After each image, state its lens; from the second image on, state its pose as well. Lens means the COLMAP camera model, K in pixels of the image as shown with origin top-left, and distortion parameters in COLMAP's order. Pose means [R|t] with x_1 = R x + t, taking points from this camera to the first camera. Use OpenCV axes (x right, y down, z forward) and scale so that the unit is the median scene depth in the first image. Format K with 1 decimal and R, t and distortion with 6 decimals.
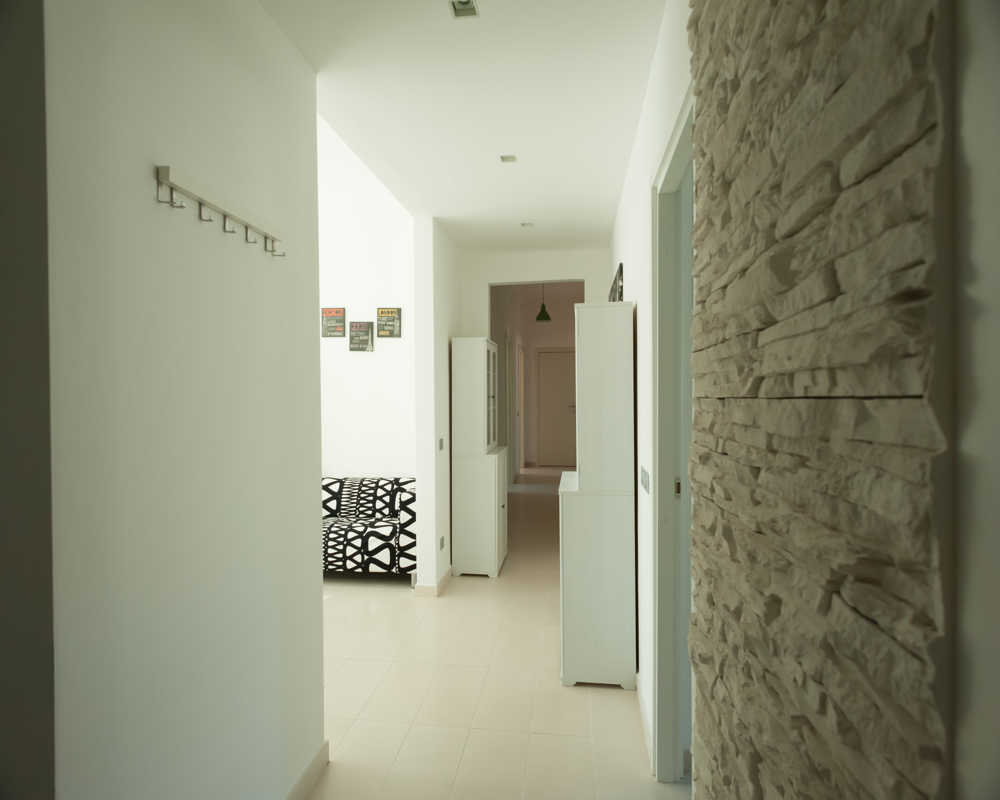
lens RADIAL K [[550.9, 0, 515.6], [0, 550.9, 403.4], [0, 0, 1]] dist [0.005642, -0.000939]
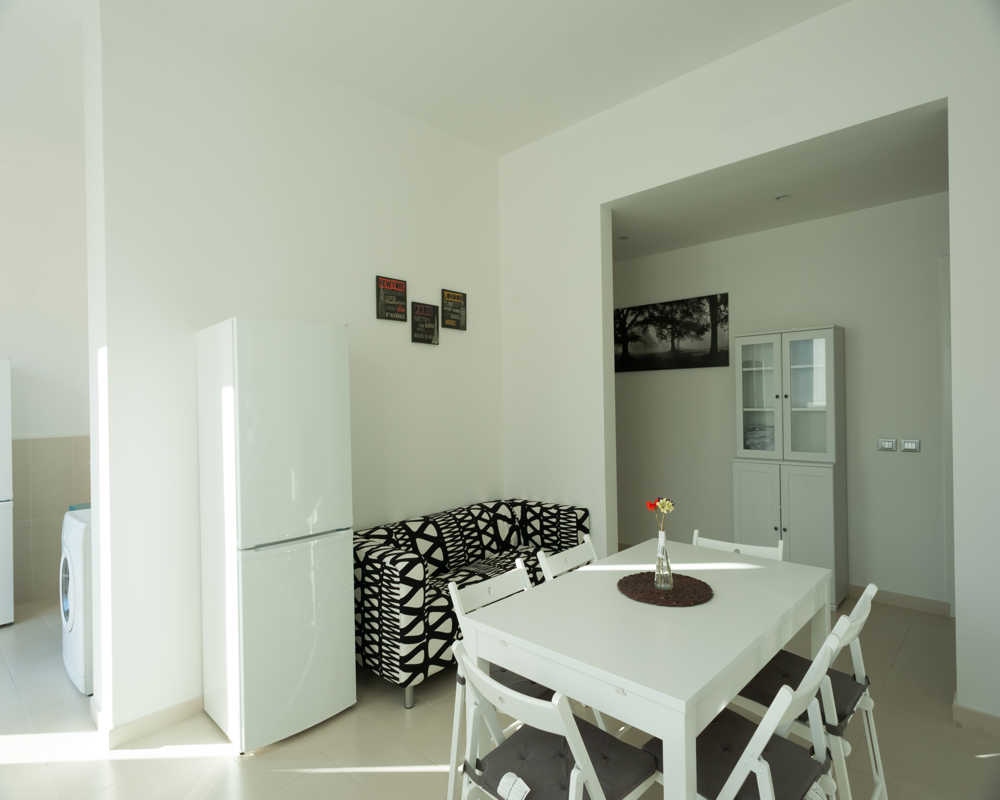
lens RADIAL K [[543.7, 0, 499.9], [0, 543.7, 410.4], [0, 0, 1]] dist [0.019850, -0.000801]
pose [[0.589074, -0.021415, 0.807795, -0.950880], [0.027048, 0.999611, 0.006776, -0.007958], [-0.807626, 0.017857, 0.589424, 0.570499]]
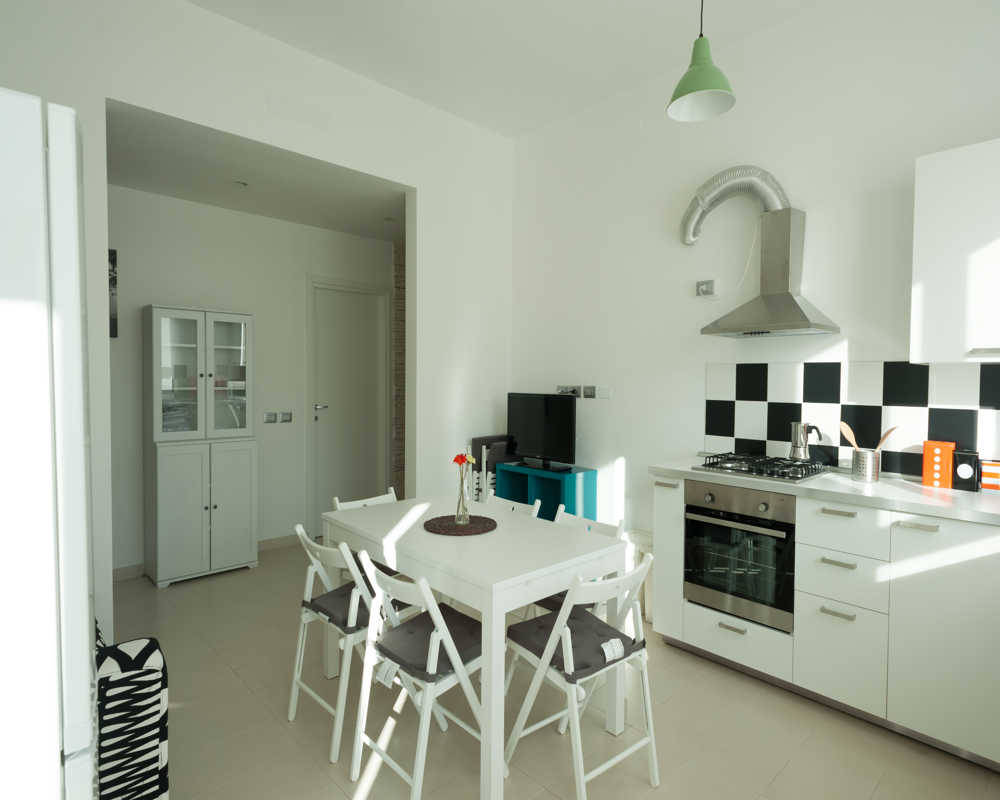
lens RADIAL K [[564.2, 0, 497.7], [0, 564.2, 401.6], [0, 0, 1]] dist [0.011017, -0.002150]
pose [[-0.769195, -0.026278, 0.638474, -0.913443], [0.003478, 0.998967, 0.045304, -0.009506], [-0.639005, 0.037068, -0.768309, 1.147720]]
